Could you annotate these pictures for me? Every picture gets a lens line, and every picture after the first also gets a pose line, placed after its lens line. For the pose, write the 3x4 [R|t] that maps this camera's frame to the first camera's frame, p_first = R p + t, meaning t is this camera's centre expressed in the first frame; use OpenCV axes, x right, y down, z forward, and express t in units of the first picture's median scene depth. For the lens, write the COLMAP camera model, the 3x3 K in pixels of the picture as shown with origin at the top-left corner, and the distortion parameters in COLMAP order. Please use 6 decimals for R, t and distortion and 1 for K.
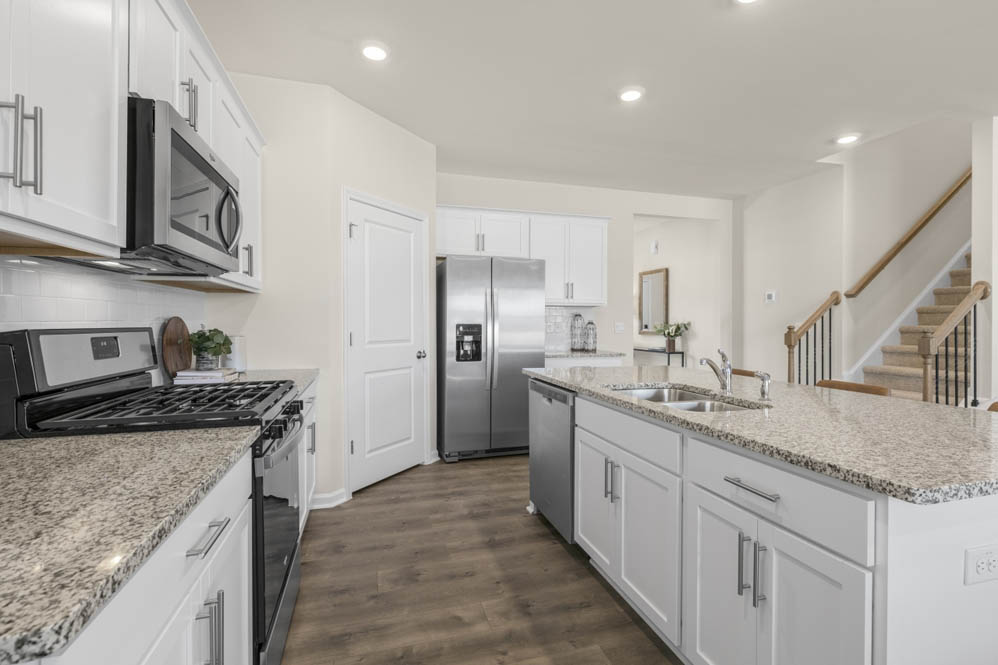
lens RADIAL K [[457.0, 0, 502.1], [0, 457.0, 325.2], [0, 0, 1]] dist [0.001739, -0.000117]
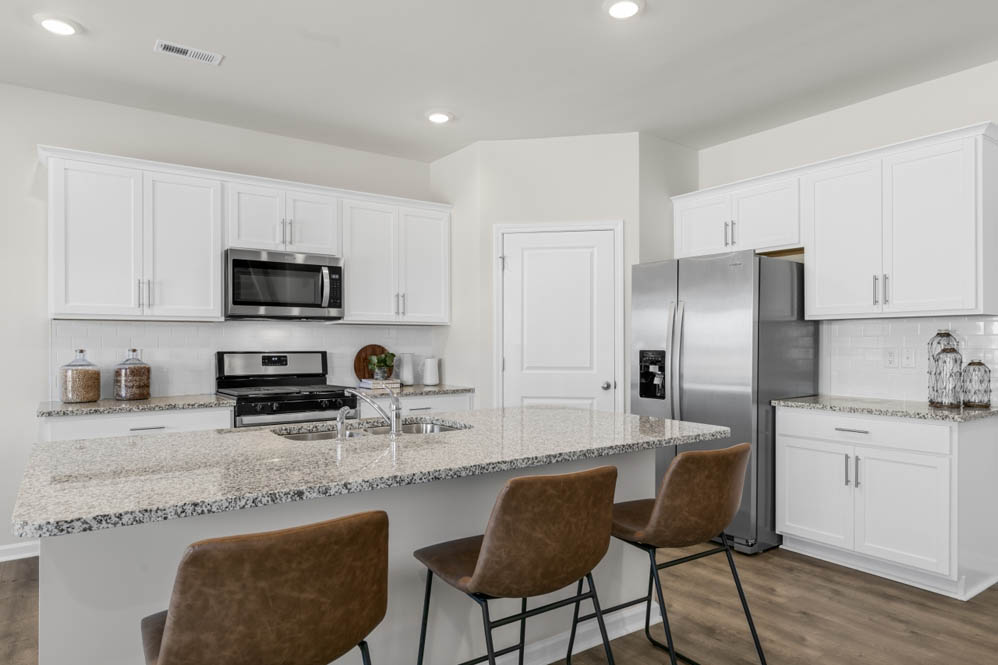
lens RADIAL K [[627.1, 0, 509.8], [0, 627.1, 349.4], [0, 0, 1]] dist [-0.029446, -0.001490]
pose [[0.344755, 0.007915, -0.938659, 0.835609], [-0.003168, 0.999969, 0.007268, -0.010691], [0.938687, 0.000468, 0.344769, 0.402193]]
